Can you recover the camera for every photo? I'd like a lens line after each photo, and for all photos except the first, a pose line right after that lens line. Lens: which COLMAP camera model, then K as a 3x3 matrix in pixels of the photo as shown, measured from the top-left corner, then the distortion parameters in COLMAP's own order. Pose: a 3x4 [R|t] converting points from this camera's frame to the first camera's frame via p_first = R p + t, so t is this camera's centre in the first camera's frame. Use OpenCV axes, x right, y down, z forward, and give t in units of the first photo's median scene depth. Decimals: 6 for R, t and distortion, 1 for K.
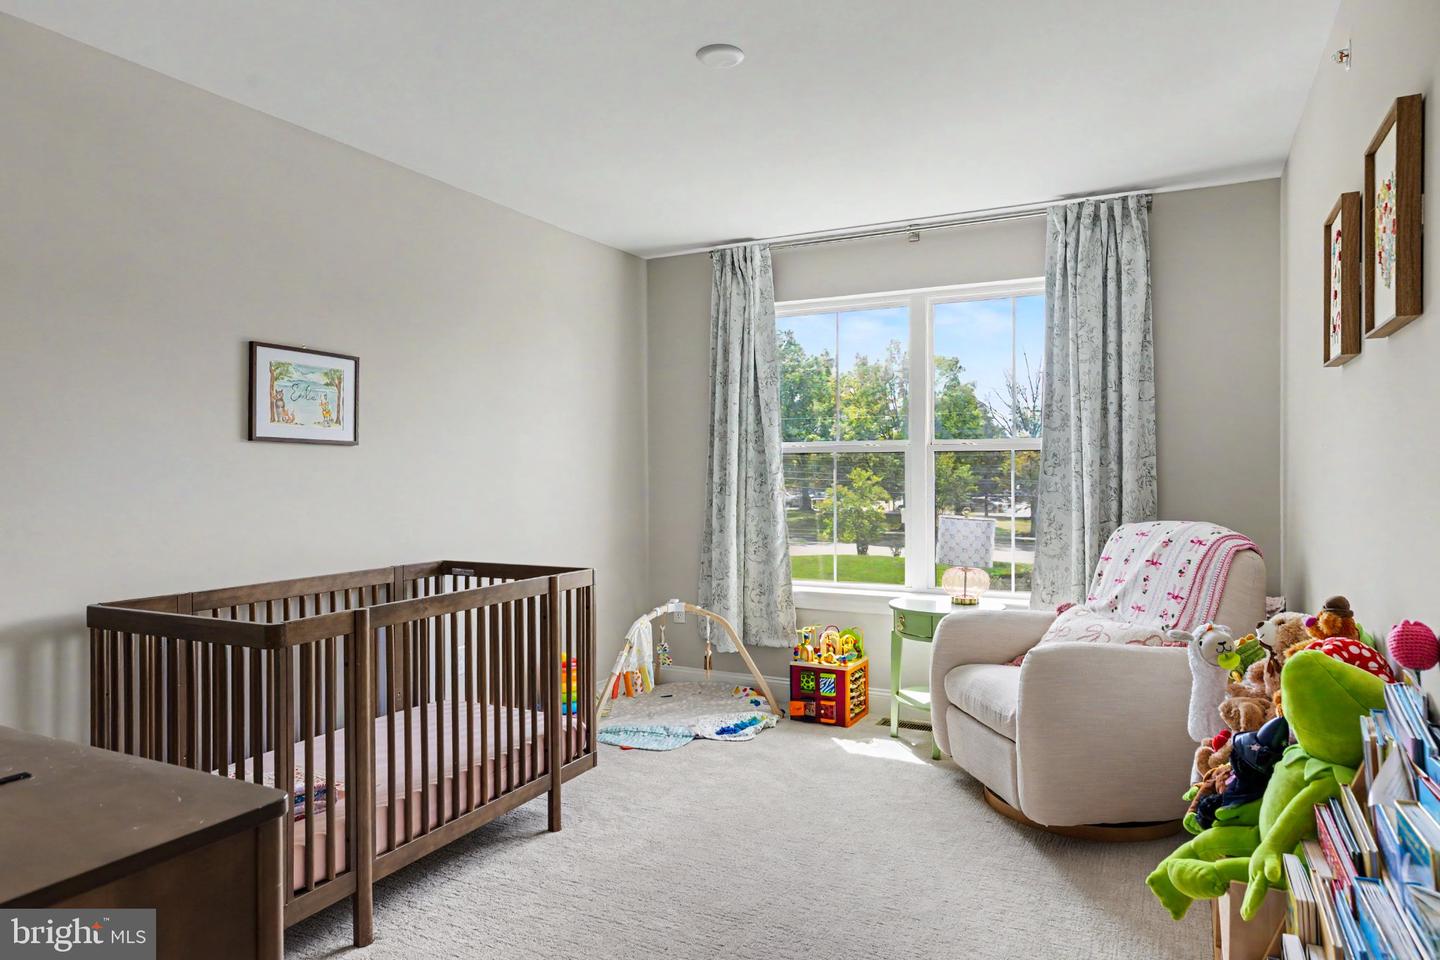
lens RADIAL K [[919.2, 0, 722.0], [0, 919.2, 476.8], [0, 0, 1]] dist [-0.003385, -0.000351]
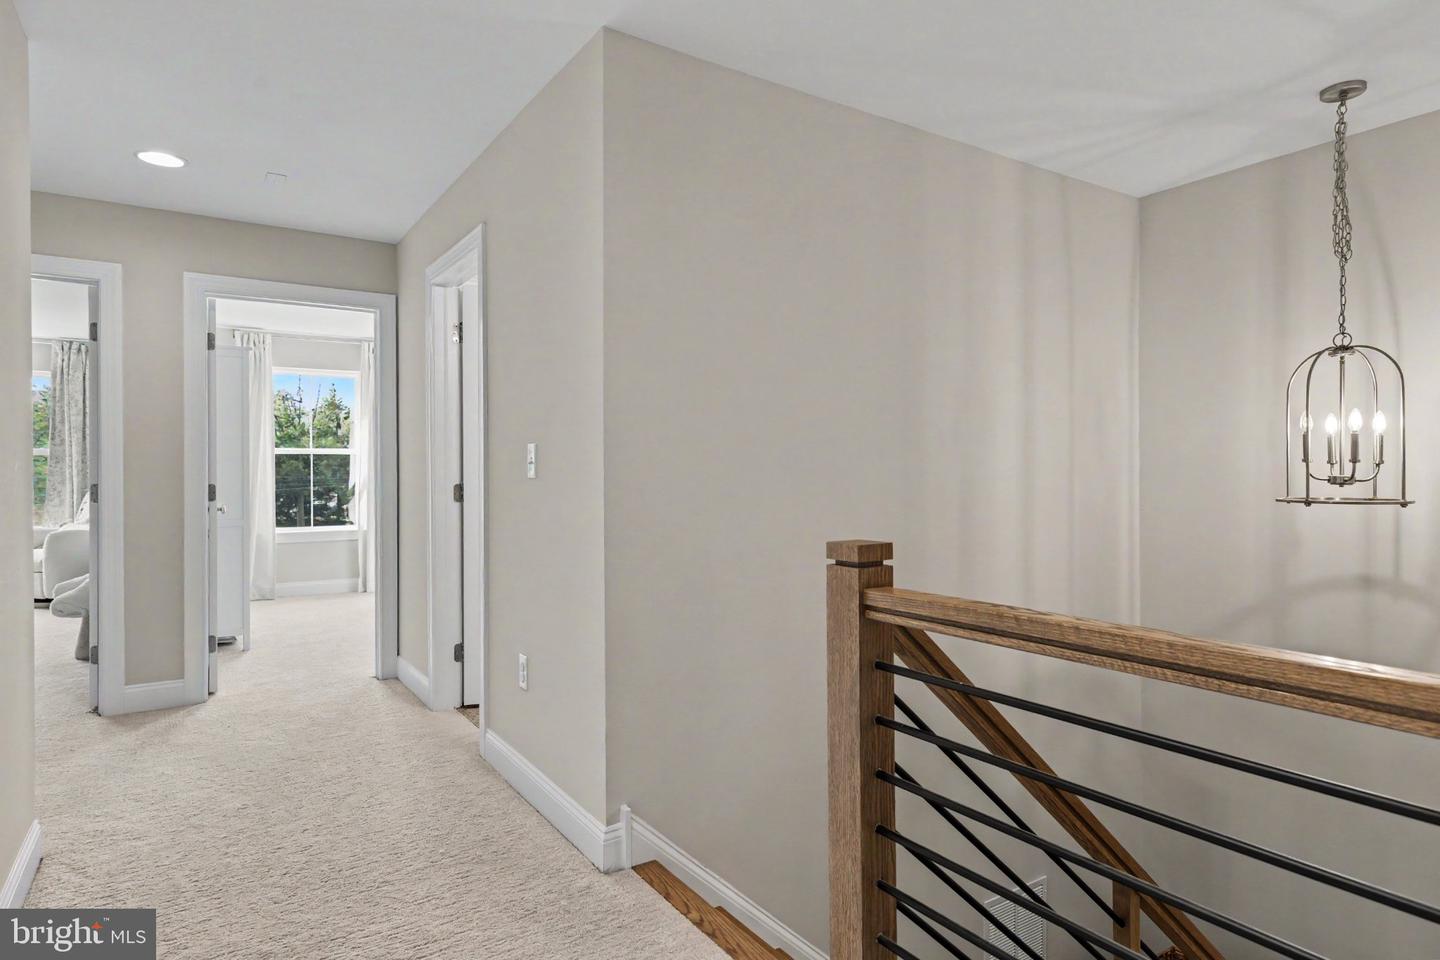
lens RADIAL K [[818.2, 0, 723.8], [0, 818.2, 481.0], [0, 0, 1]] dist [0.005586, 0.001446]
pose [[0.503707, 0.000074, 0.863874, -0.508952], [0.002716, 0.999995, -0.001669, 0.038356], [-0.863870, 0.003187, 0.503705, -1.306717]]
